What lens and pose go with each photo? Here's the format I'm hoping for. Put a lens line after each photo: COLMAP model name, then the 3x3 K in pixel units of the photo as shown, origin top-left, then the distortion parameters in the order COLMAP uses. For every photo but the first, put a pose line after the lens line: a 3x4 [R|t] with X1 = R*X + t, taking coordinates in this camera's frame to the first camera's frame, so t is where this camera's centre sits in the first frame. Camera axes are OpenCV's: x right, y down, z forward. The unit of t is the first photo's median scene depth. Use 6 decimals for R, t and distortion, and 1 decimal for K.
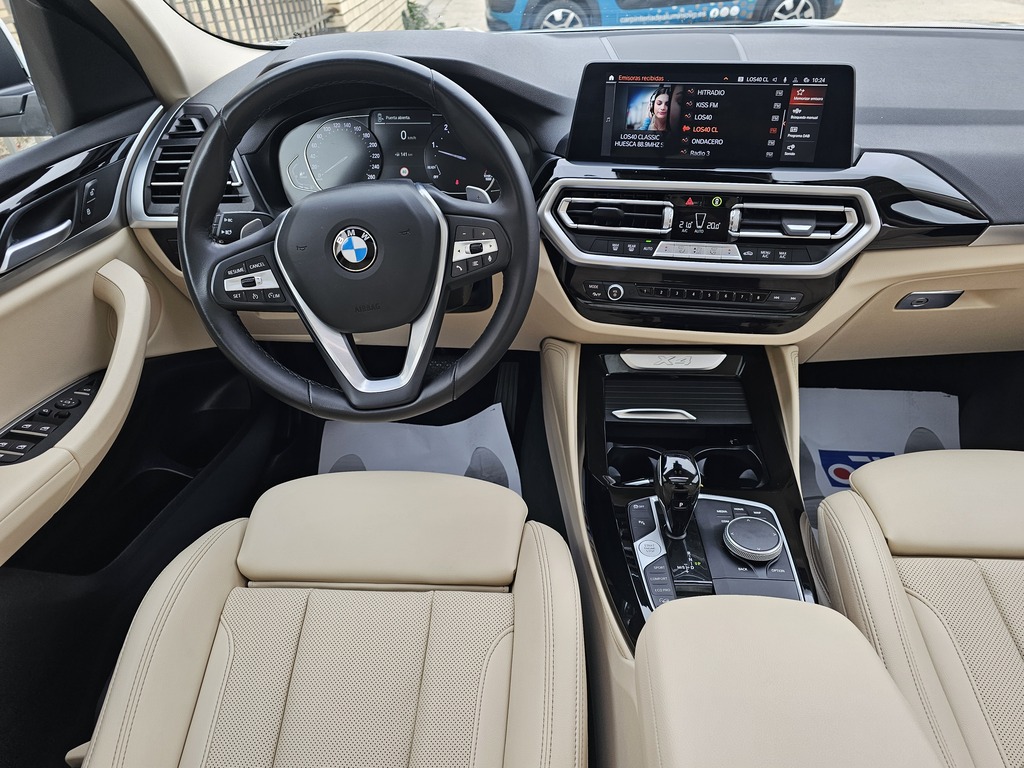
lens RADIAL K [[687.7, 0, 507.4], [0, 687.7, 383.1], [0, 0, 1]] dist [0.049276, -0.035482]
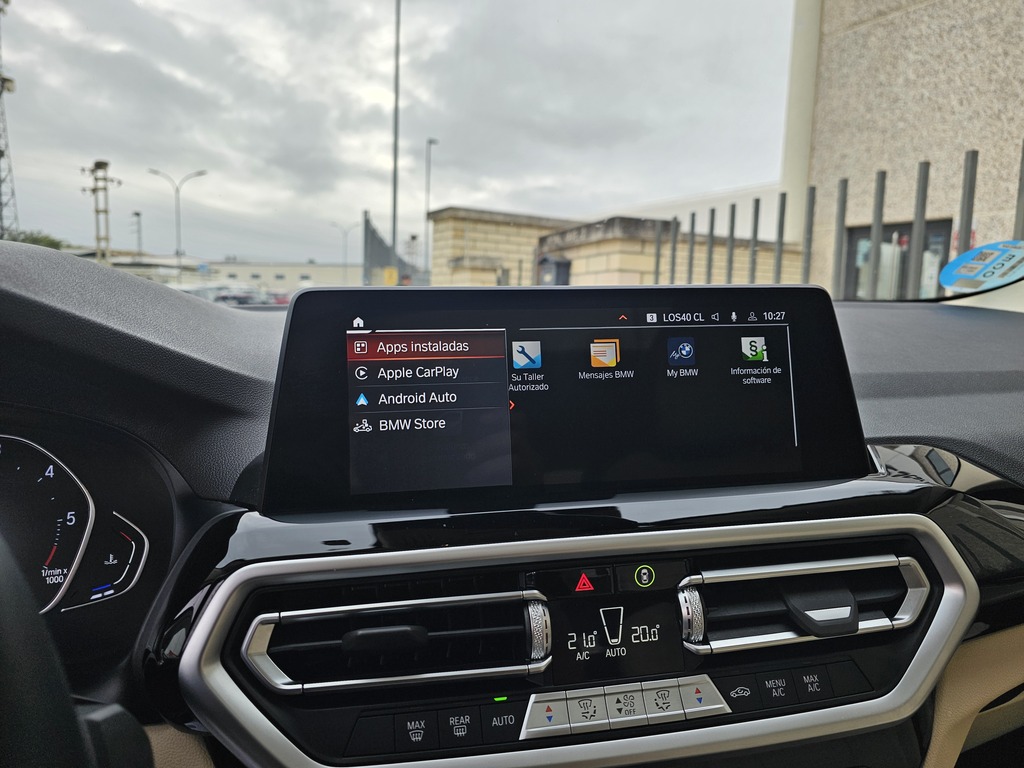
lens RADIAL K [[687.7, 0, 509.9], [0, 687.7, 386.9], [0, 0, 1]] dist [0.049276, -0.035482]
pose [[0.934920, -0.038827, 0.352727, 0.083558], [0.191472, 0.892079, -0.409308, -0.205133], [-0.298768, 0.450208, 0.841457, 0.612760]]
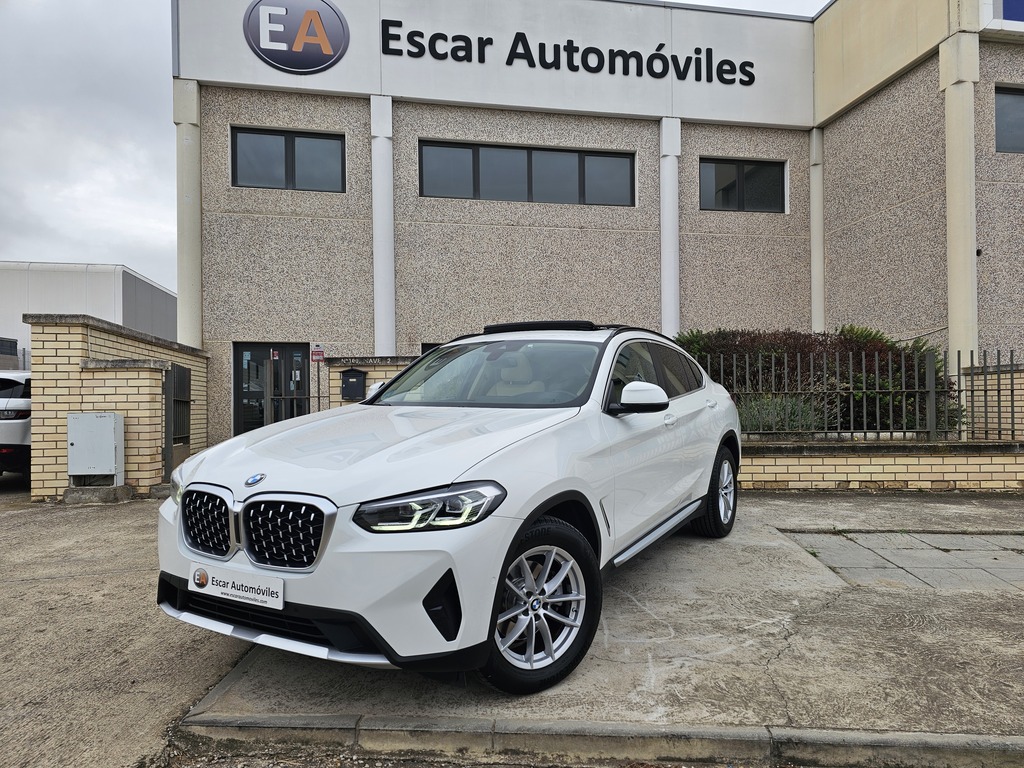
lens RADIAL K [[687.7, 0, 521.4], [0, 687.7, 393.0], [0, 0, 1]] dist [0.049276, -0.035482]
pose [[-0.035514, -0.008664, 0.999332, -6.707604], [0.568602, 0.822159, 0.027334, -1.508903], [-0.821846, 0.569192, -0.024272, 2.547991]]
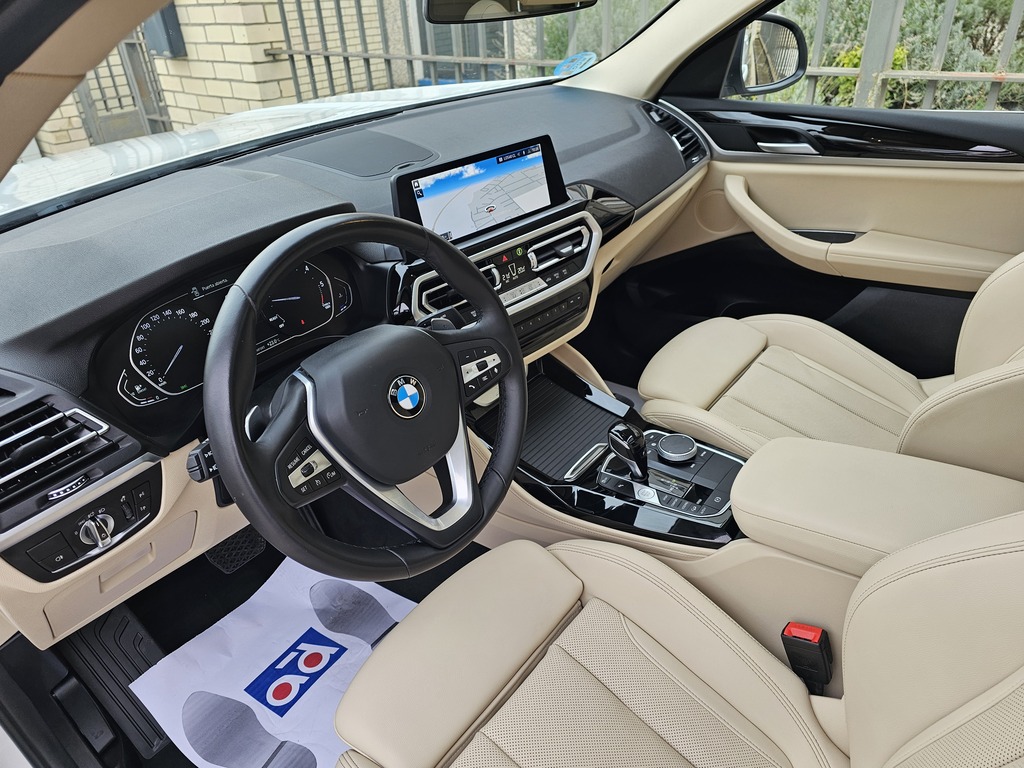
lens RADIAL K [[687.7, 0, 516.9], [0, 687.7, 393.0], [0, 0, 1]] dist [0.049276, -0.035482]
pose [[0.582233, -0.450677, 0.676679, -0.666177], [0.495592, 0.856529, 0.144039, -0.219936], [-0.644510, 0.251492, 0.722051, 0.147854]]
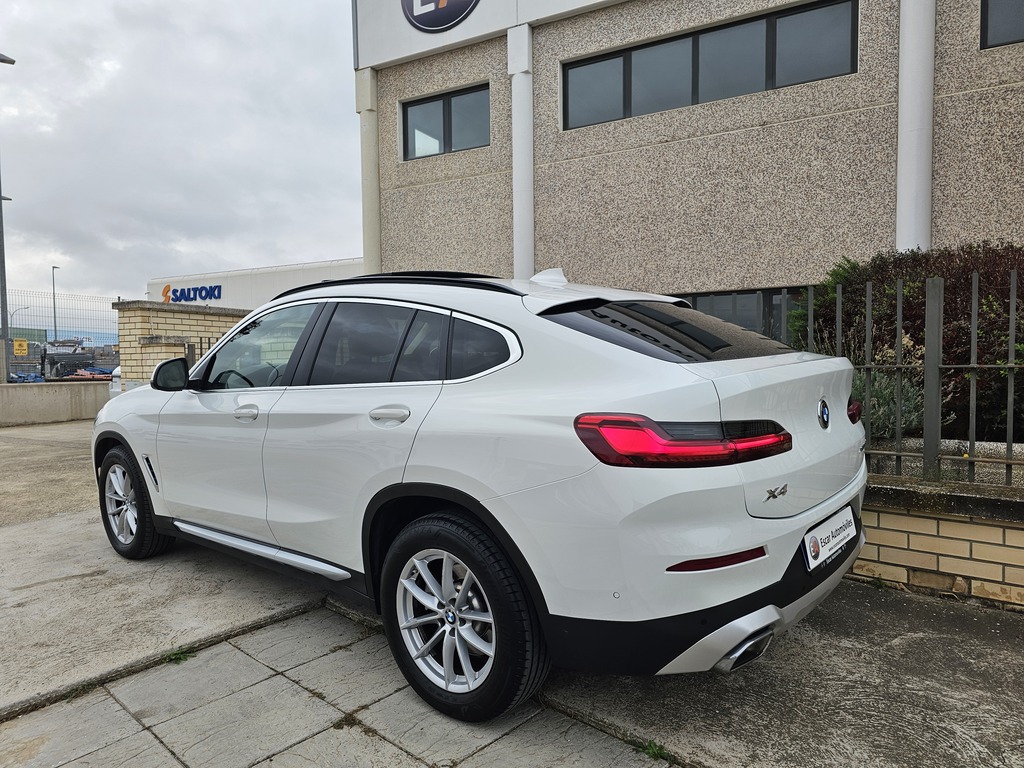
lens RADIAL K [[687.7, 0, 498.4], [0, 687.7, 393.2], [0, 0, 1]] dist [0.049276, -0.035482]
pose [[0.618637, -0.064056, 0.783062, -2.782057], [0.462124, 0.835700, -0.296727, 1.684286], [-0.635398, 0.545437, 0.546597, -2.242929]]
